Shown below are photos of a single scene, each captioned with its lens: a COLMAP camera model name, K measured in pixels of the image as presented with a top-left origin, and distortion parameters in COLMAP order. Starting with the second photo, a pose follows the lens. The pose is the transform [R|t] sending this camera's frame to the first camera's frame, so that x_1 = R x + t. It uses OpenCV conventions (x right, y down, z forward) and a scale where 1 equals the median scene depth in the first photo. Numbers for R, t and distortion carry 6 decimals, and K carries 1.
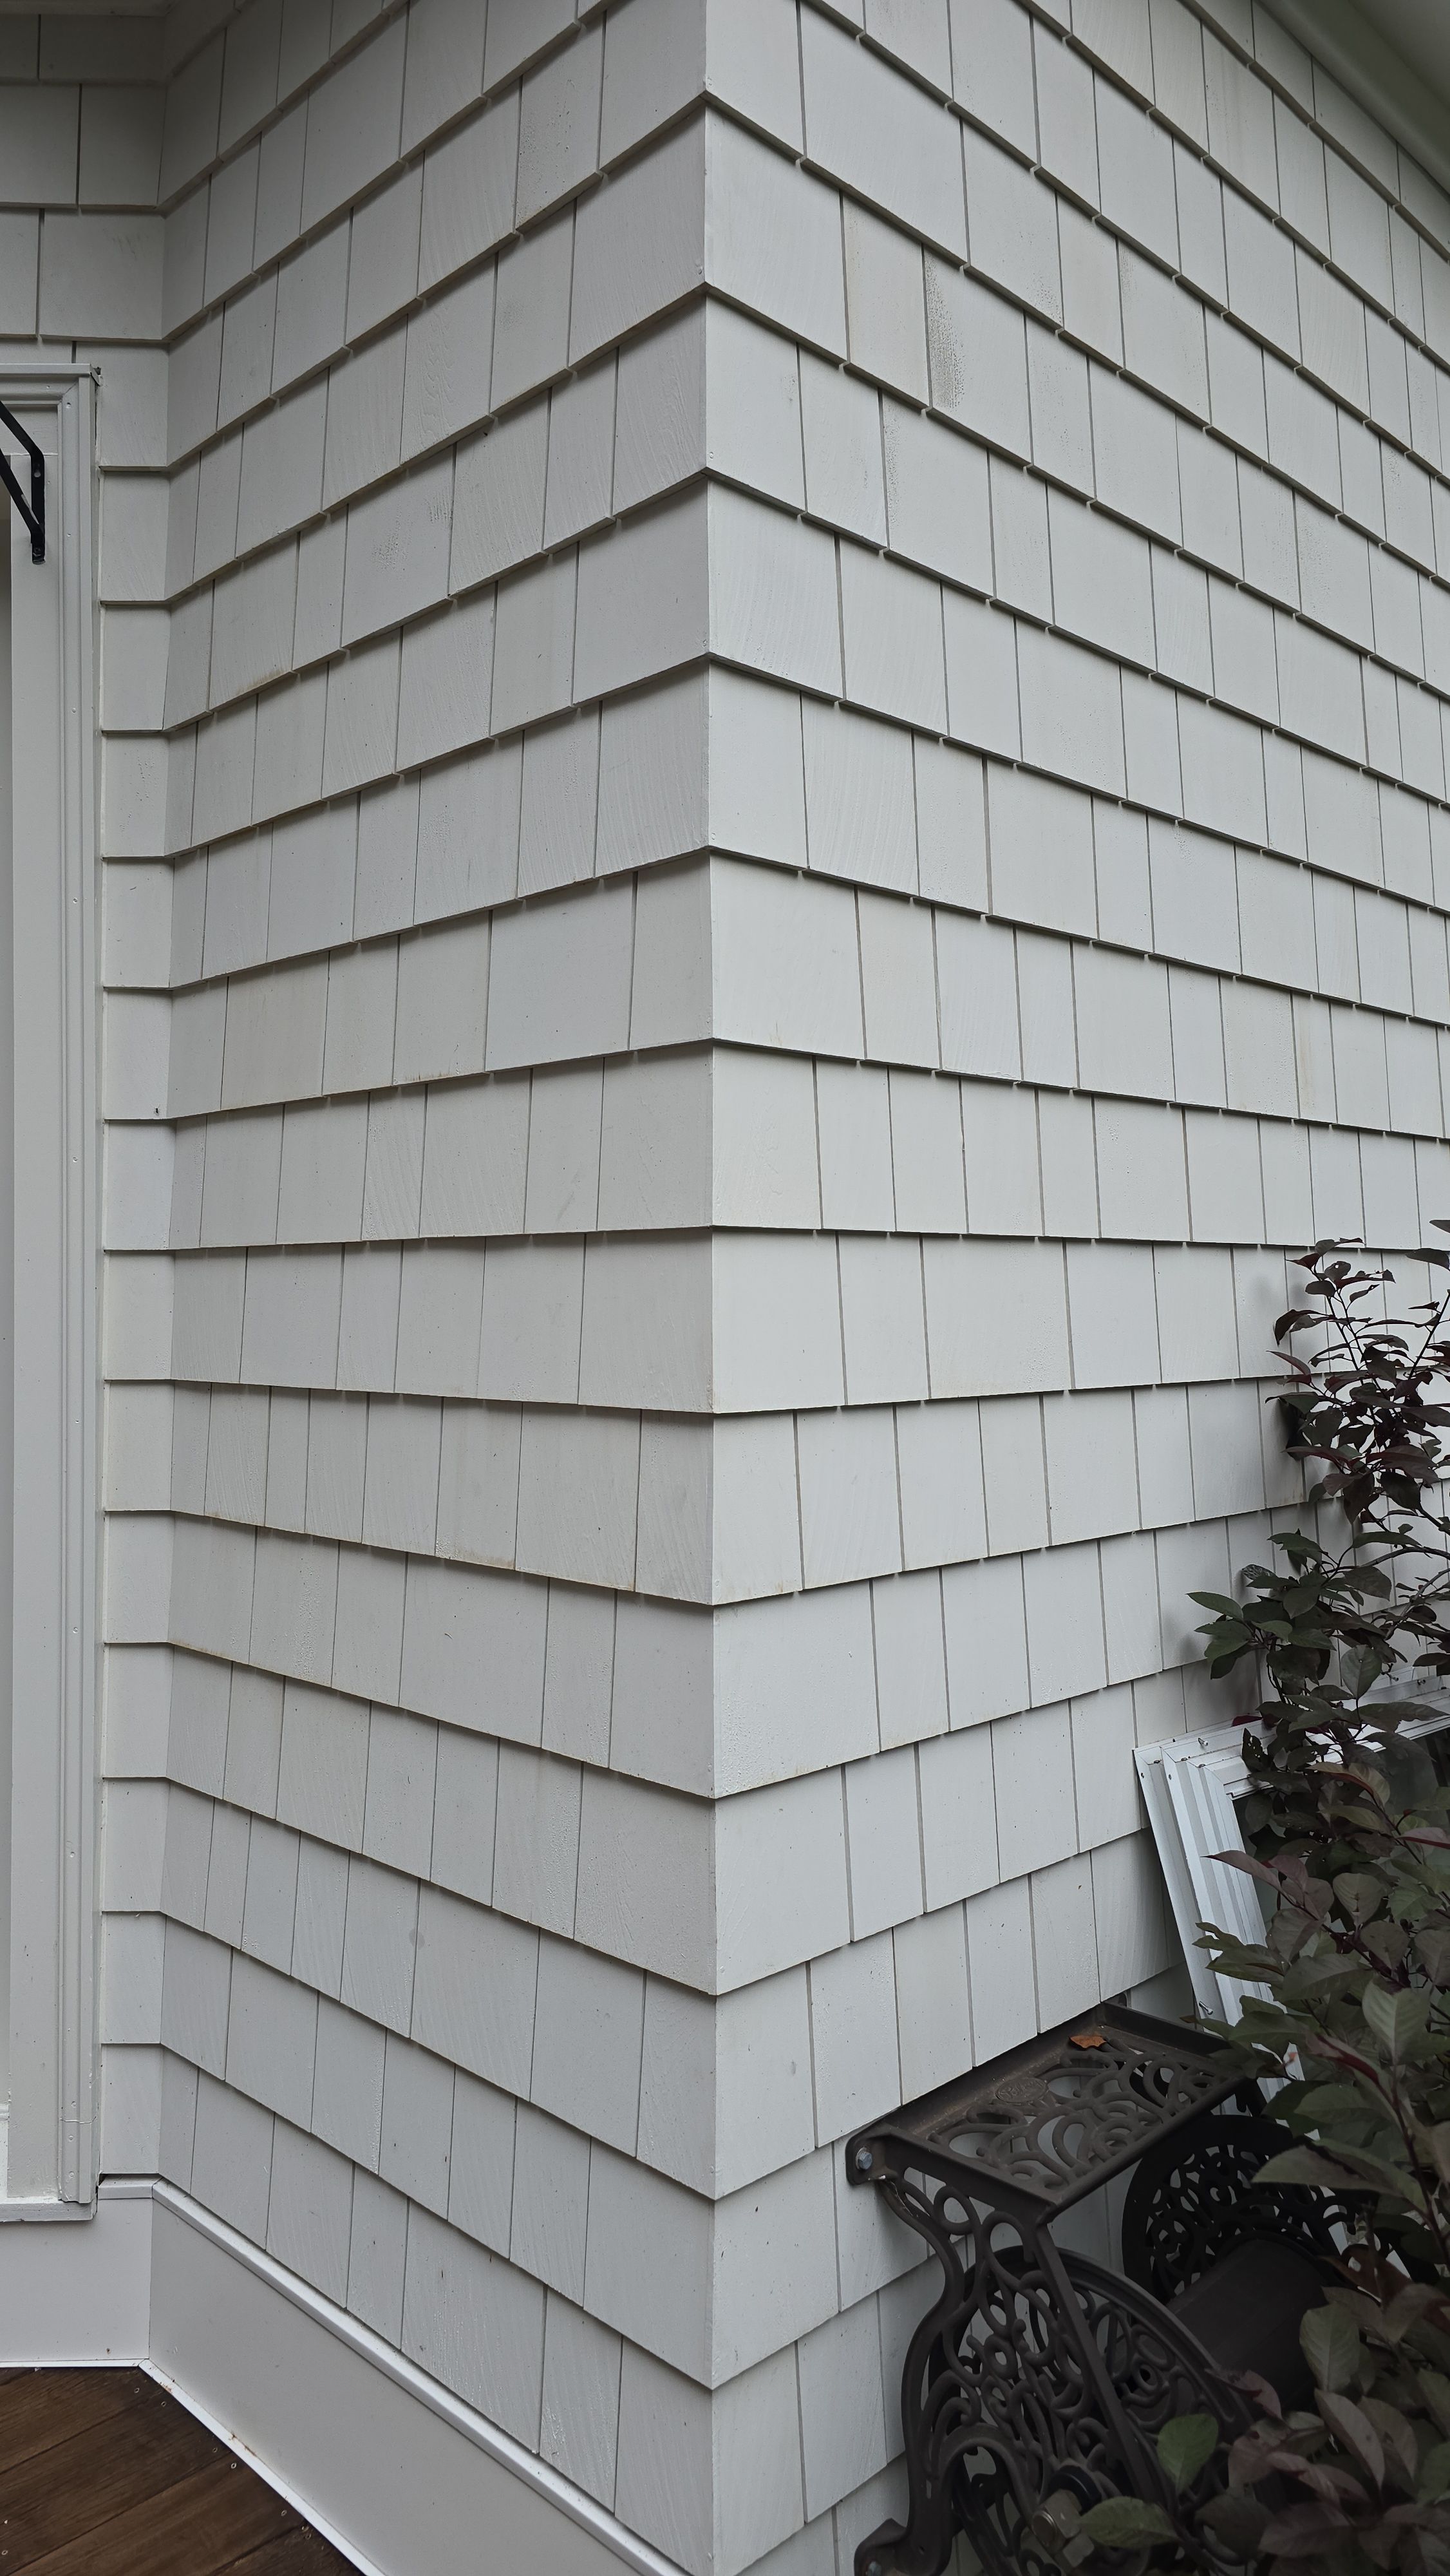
lens RADIAL K [[1734.2, 0, 741.2], [0, 1734.2, 1299.5], [0, 0, 1]] dist [0.025187, -0.007531]
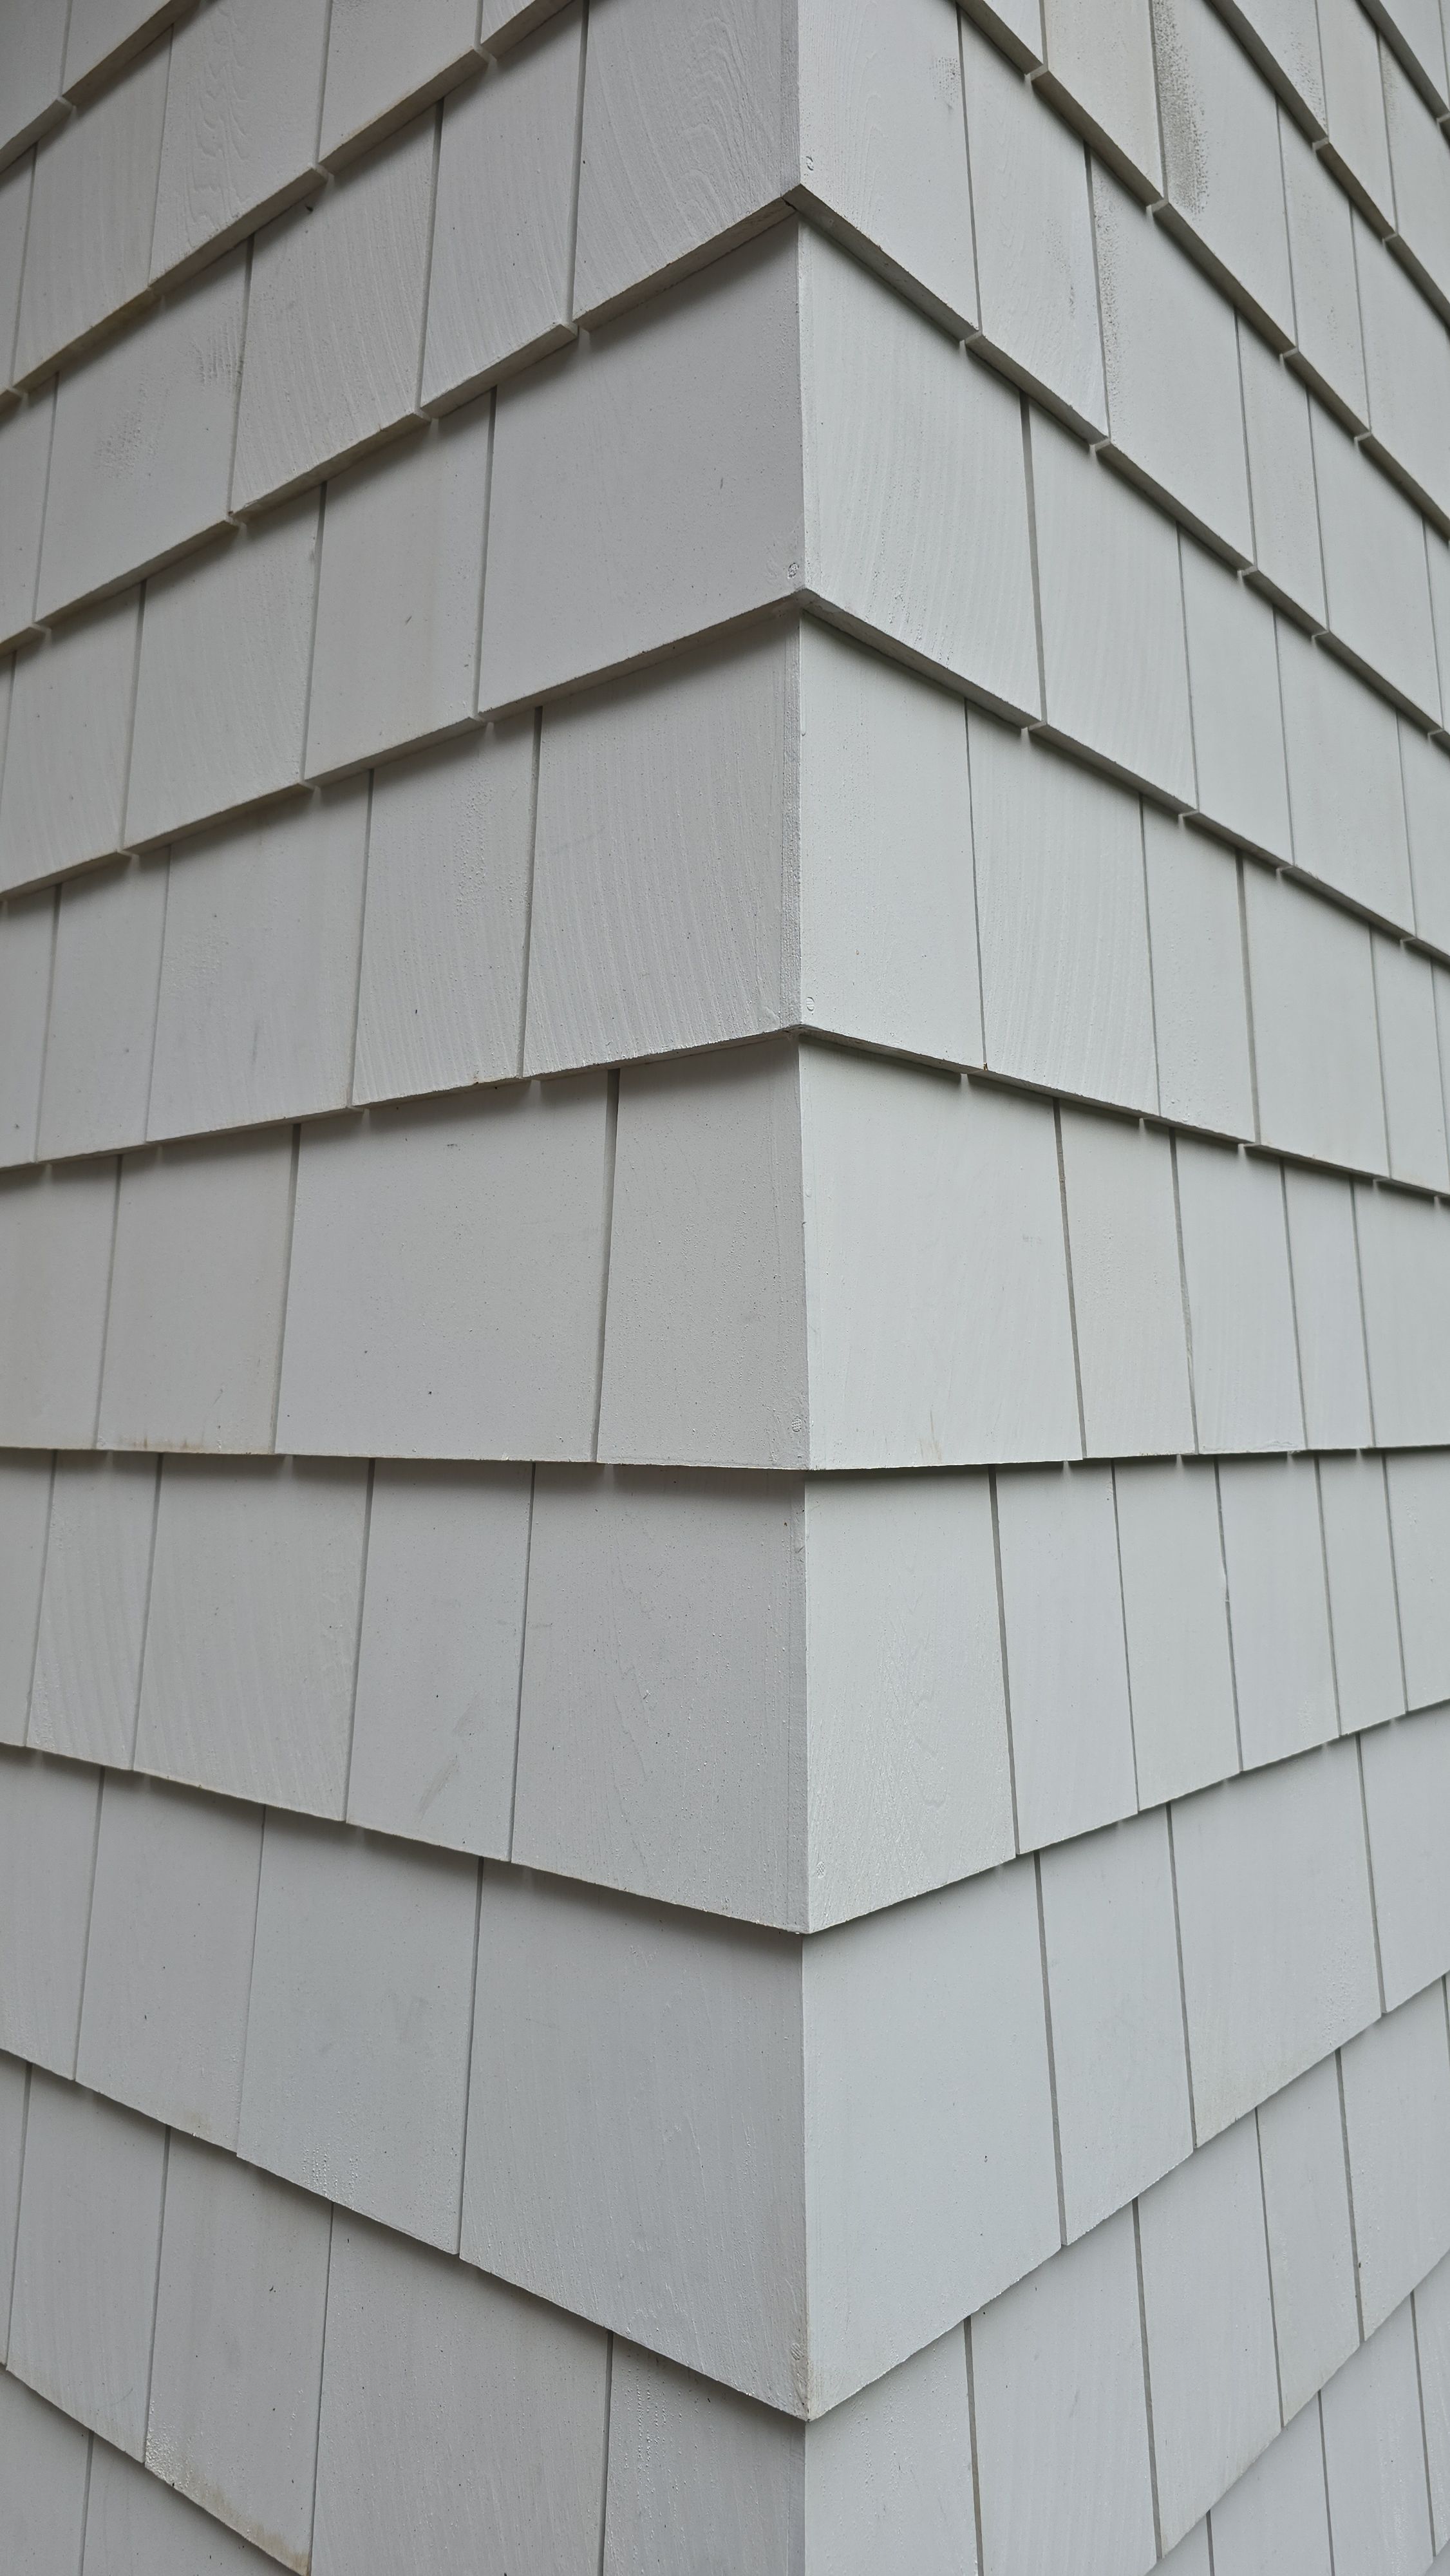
lens RADIAL K [[1734.2, 0, 718.9], [0, 1734.2, 1274.7], [0, 0, 1]] dist [0.025187, -0.007531]
pose [[0.997068, 0.012138, 0.075558, -0.063634], [-0.006383, 0.997092, -0.075939, -0.150201], [-0.076260, 0.075234, 0.994246, 0.521953]]
